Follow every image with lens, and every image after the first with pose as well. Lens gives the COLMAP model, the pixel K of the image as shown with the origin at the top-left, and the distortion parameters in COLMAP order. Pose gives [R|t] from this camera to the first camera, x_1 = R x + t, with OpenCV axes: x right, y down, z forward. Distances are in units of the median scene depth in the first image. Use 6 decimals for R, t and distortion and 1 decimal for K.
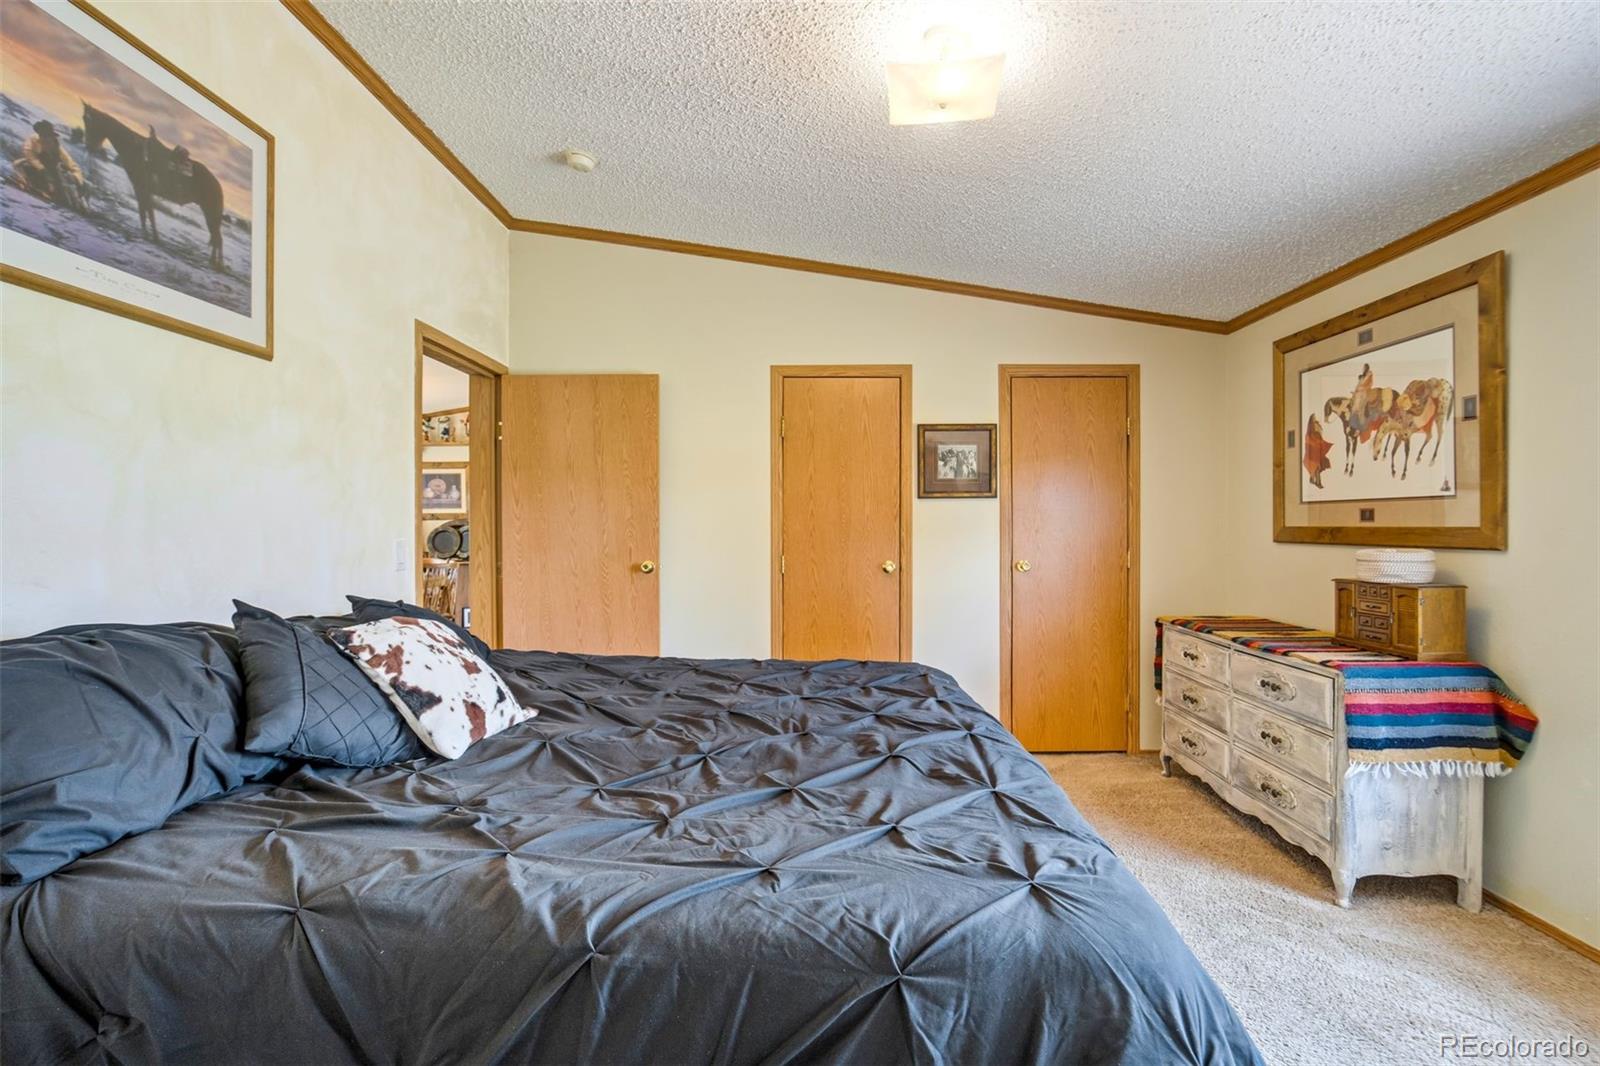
lens RADIAL K [[744.0, 0, 800.2], [0, 744.0, 531.0], [0, 0, 1]] dist [-0.044824, 0.025874]
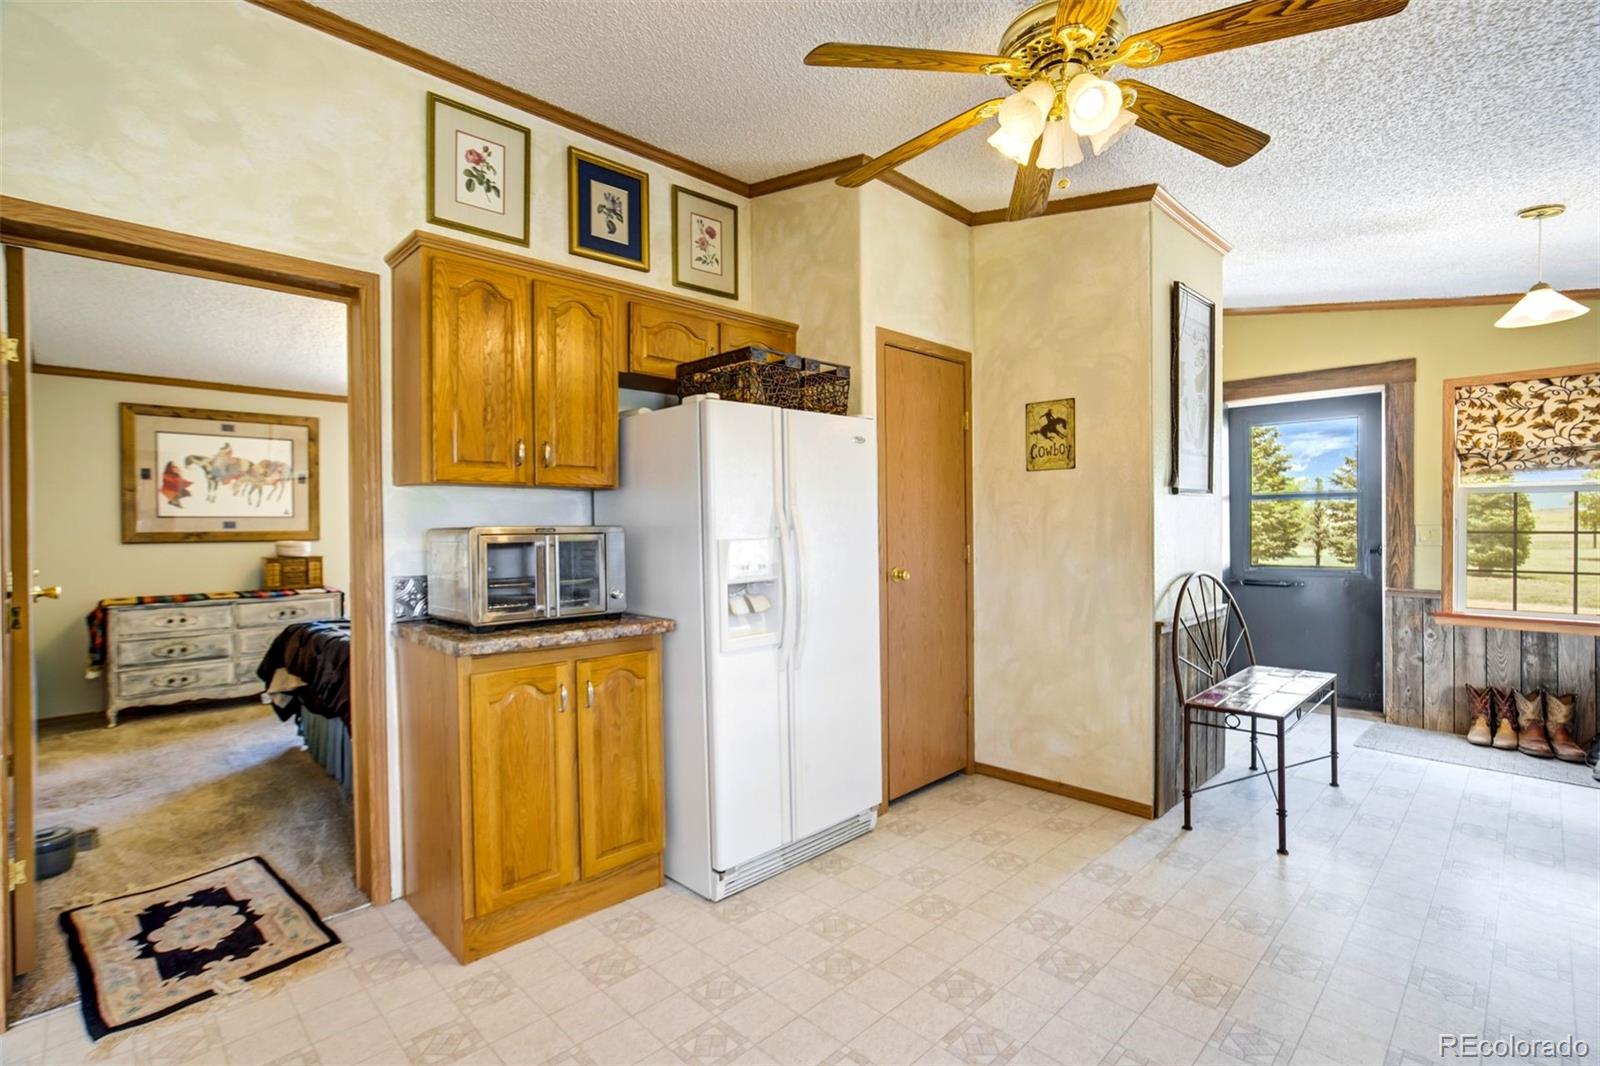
lens RADIAL K [[741.4, 0, 804.7], [0, 741.4, 530.9], [0, 0, 1]] dist [-0.043365, 0.024908]
pose [[-0.710343, 0.001683, 0.703854, -1.558197], [0.015315, 0.999797, 0.013066, -0.008875], [-0.703689, 0.020060, -0.710224, 1.298742]]
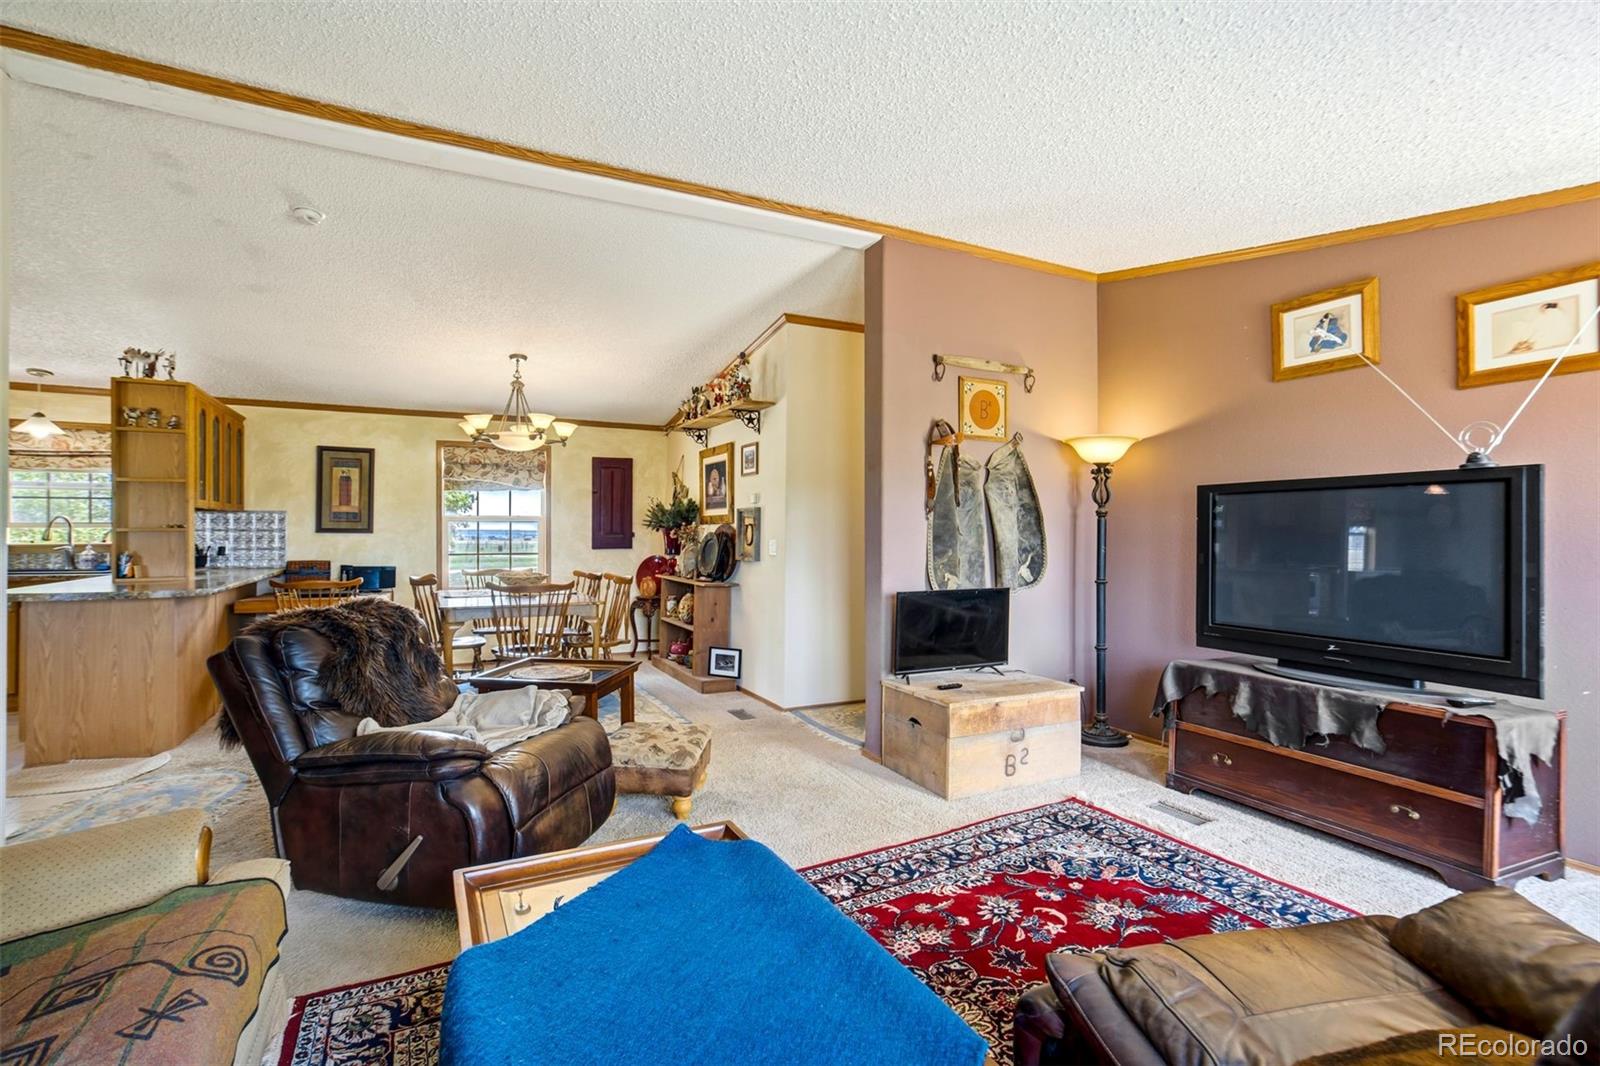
lens RADIAL K [[741.4, 0, 804.7], [0, 741.4, 530.9], [0, 0, 1]] dist [-0.043365, 0.024908]
pose [[0.470839, 0.002926, -0.882214, 0.628576], [-0.012125, 0.999922, -0.003155, -0.020002], [0.882136, 0.012183, 0.470837, 2.072255]]
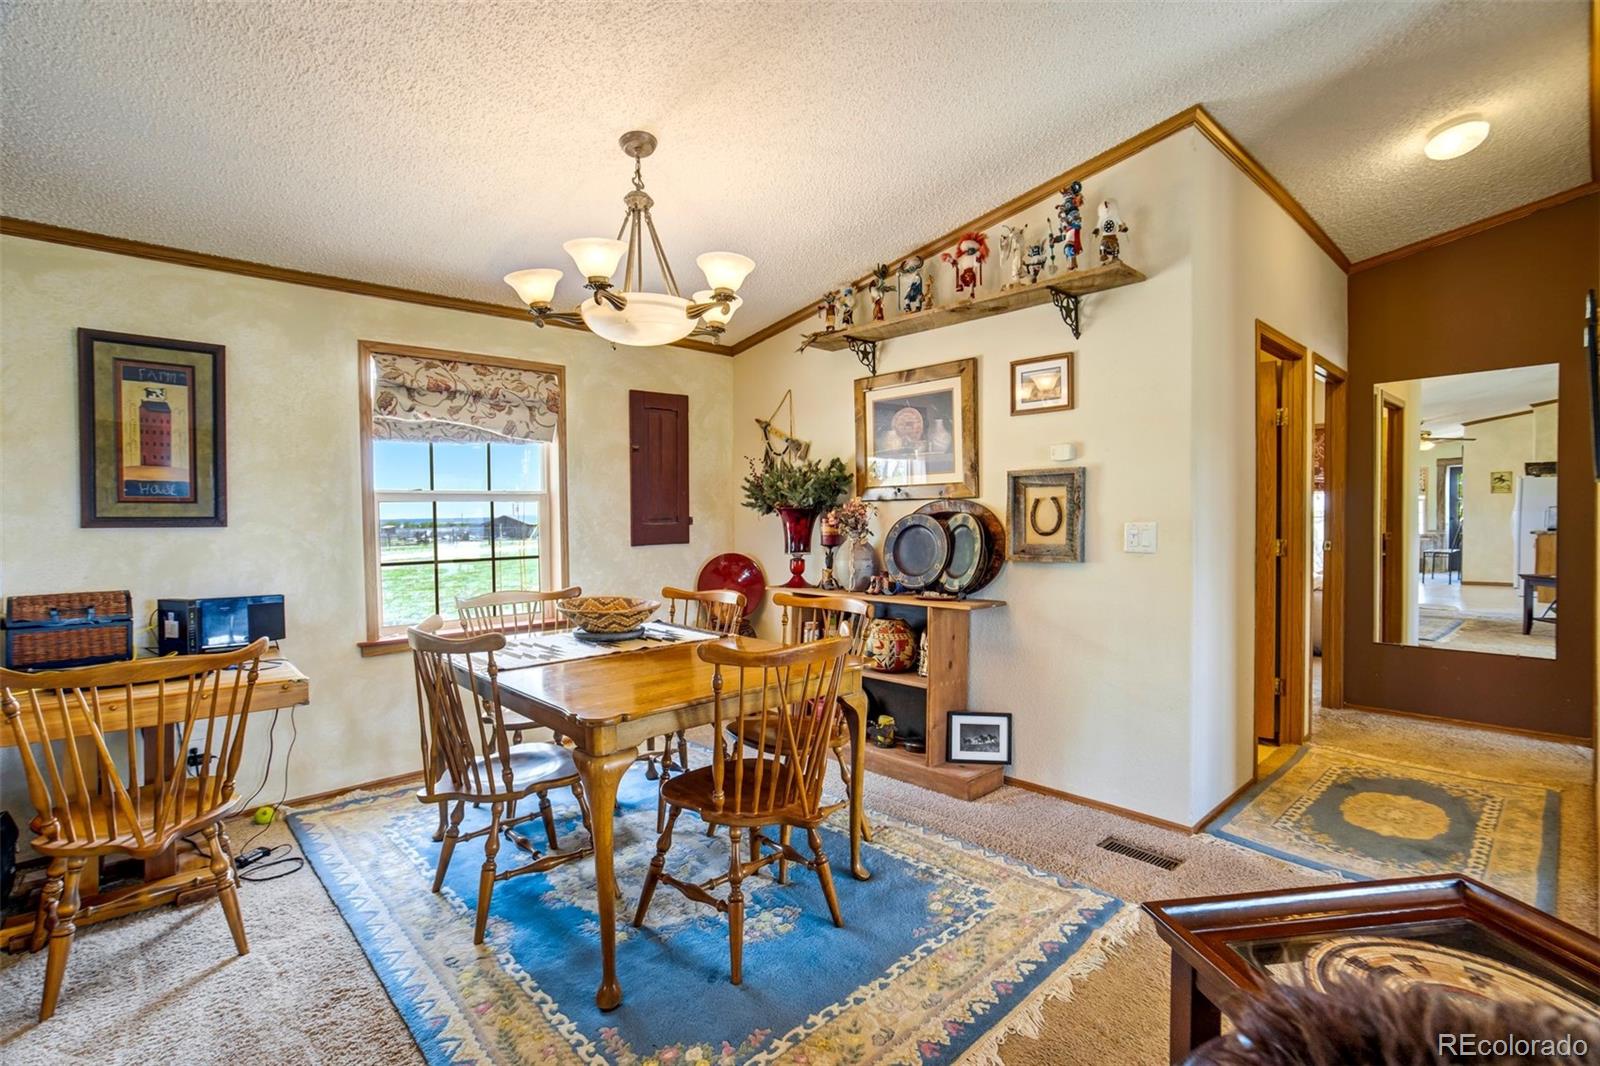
lens RADIAL K [[741.4, 0, 804.7], [0, 741.4, 530.9], [0, 0, 1]] dist [-0.043365, 0.024908]
pose [[0.697676, 0.010331, -0.716339, -0.610585], [0.004000, 0.999824, 0.018315, -0.013742], [0.716402, -0.015643, 0.697512, 1.831752]]
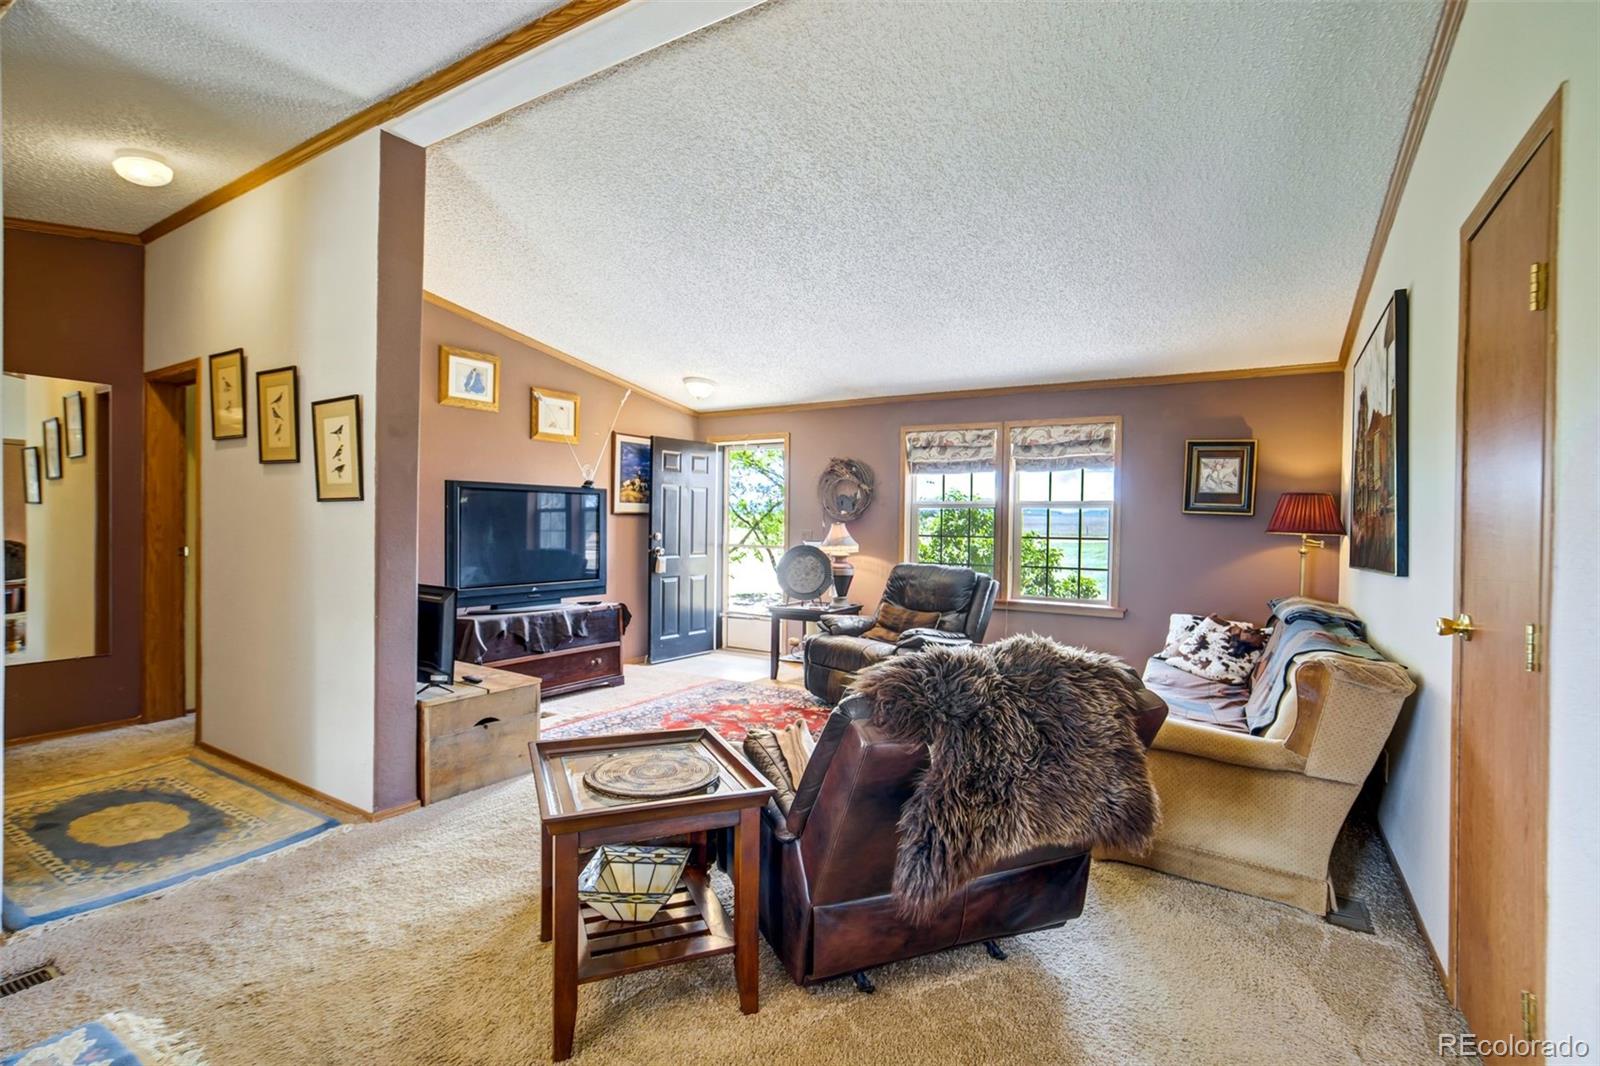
lens RADIAL K [[744.0, 0, 800.2], [0, 744.0, 531.0], [0, 0, 1]] dist [-0.044824, 0.025874]
pose [[0.513844, -0.002285, 0.857881, -1.154258], [-0.008198, 0.999938, 0.007573, -0.018934], [-0.857845, -0.010924, 0.513793, 1.802331]]
